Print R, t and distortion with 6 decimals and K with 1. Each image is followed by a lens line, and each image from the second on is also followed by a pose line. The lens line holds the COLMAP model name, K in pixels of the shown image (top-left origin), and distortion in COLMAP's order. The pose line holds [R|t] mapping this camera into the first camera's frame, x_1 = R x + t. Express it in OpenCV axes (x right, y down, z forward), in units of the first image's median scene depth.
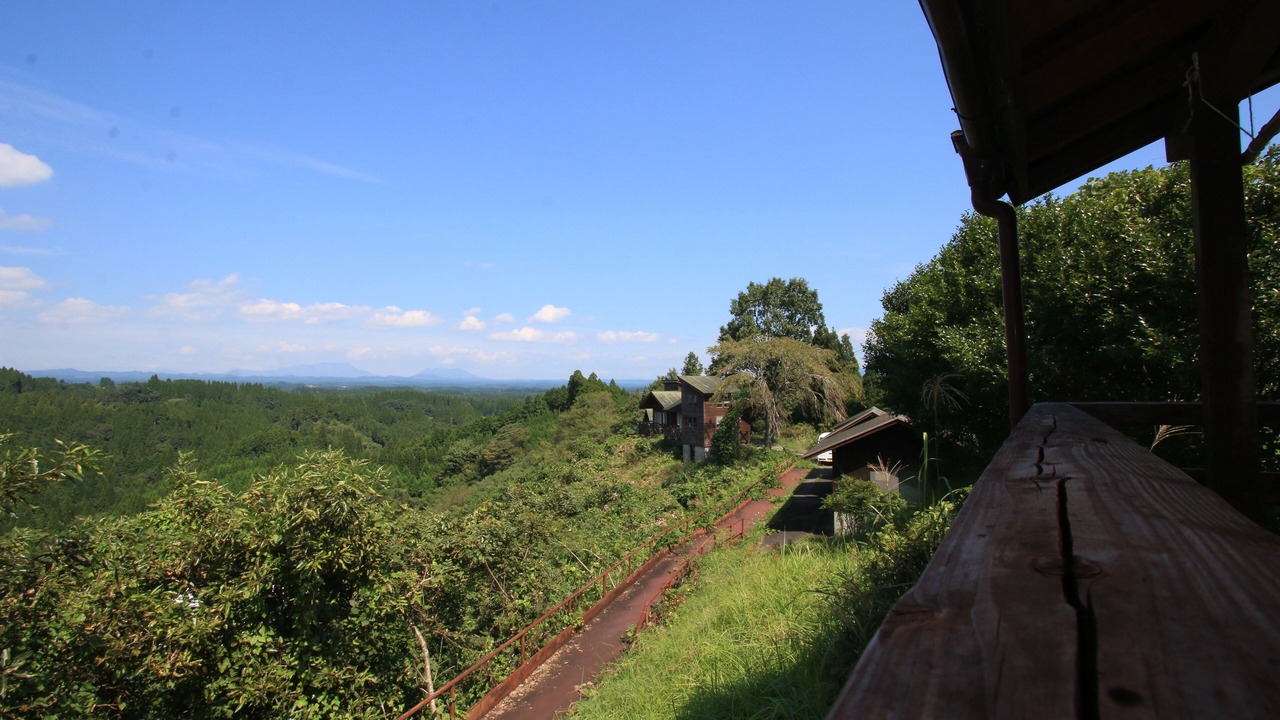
lens RADIAL K [[582.2, 0, 635.8], [0, 582.2, 353.6], [0, 0, 1]] dist [-0.023792, 0.006056]
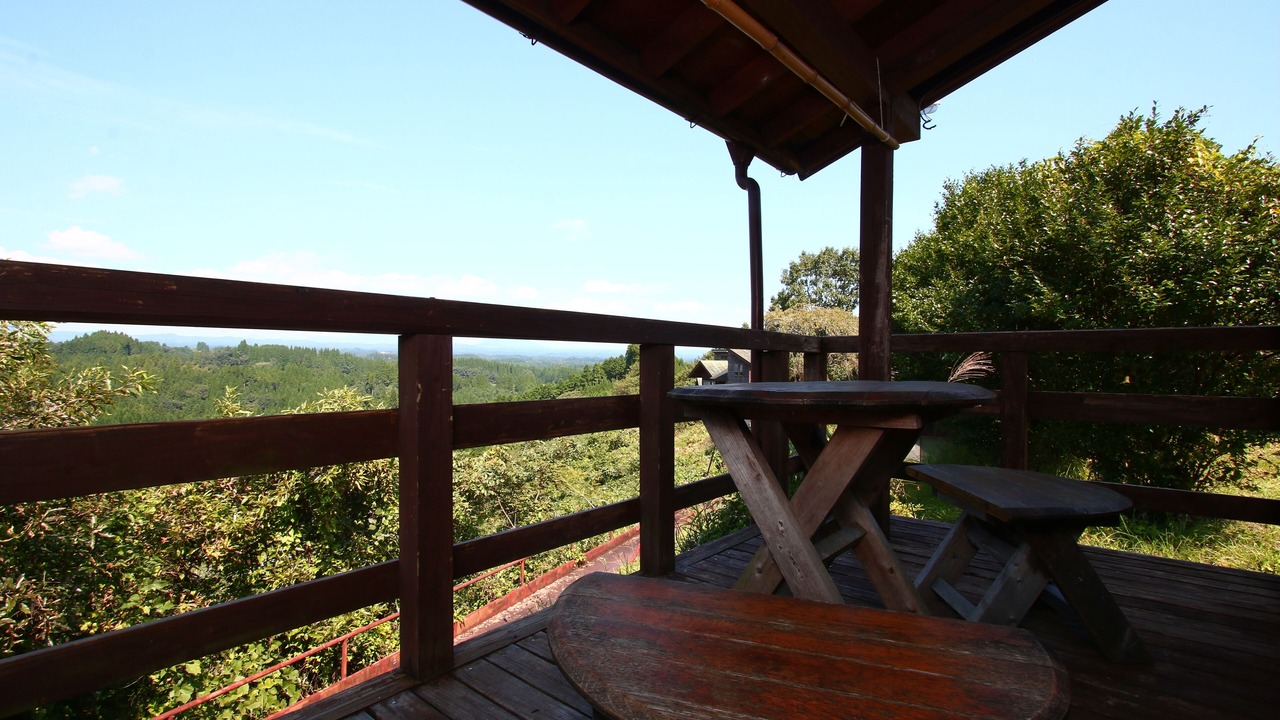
lens RADIAL K [[582.2, 0, 635.8], [0, 582.2, 353.6], [0, 0, 1]] dist [-0.023792, 0.006056]
pose [[0.995037, 0.015180, -0.098343, 0.193723], [-0.010138, 0.998618, 0.051572, 0.026027], [0.098990, -0.050319, 0.993815, -0.132357]]
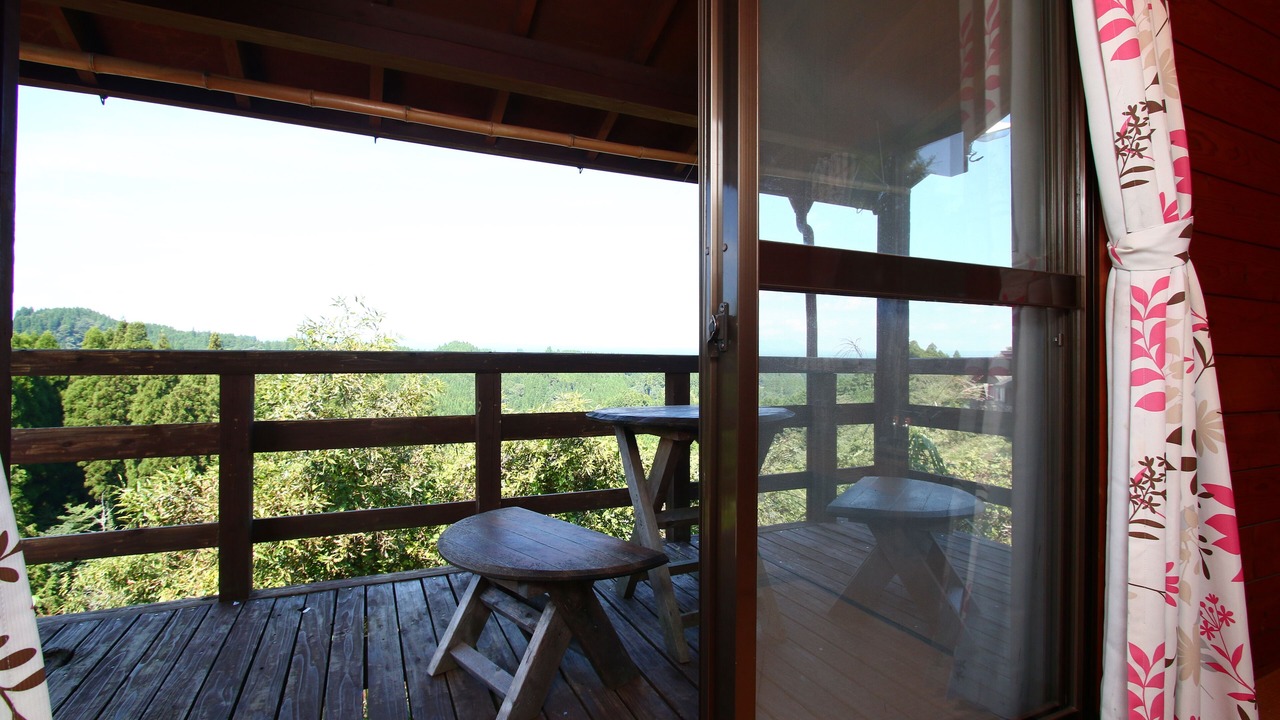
lens RADIAL K [[582.2, 0, 635.8], [0, 582.2, 353.6], [0, 0, 1]] dist [-0.023792, 0.006056]
pose [[0.855871, 0.005653, -0.517158, 0.391884], [0.020611, 0.998773, 0.045027, 0.000145], [0.516778, -0.049196, 0.854705, -0.205097]]
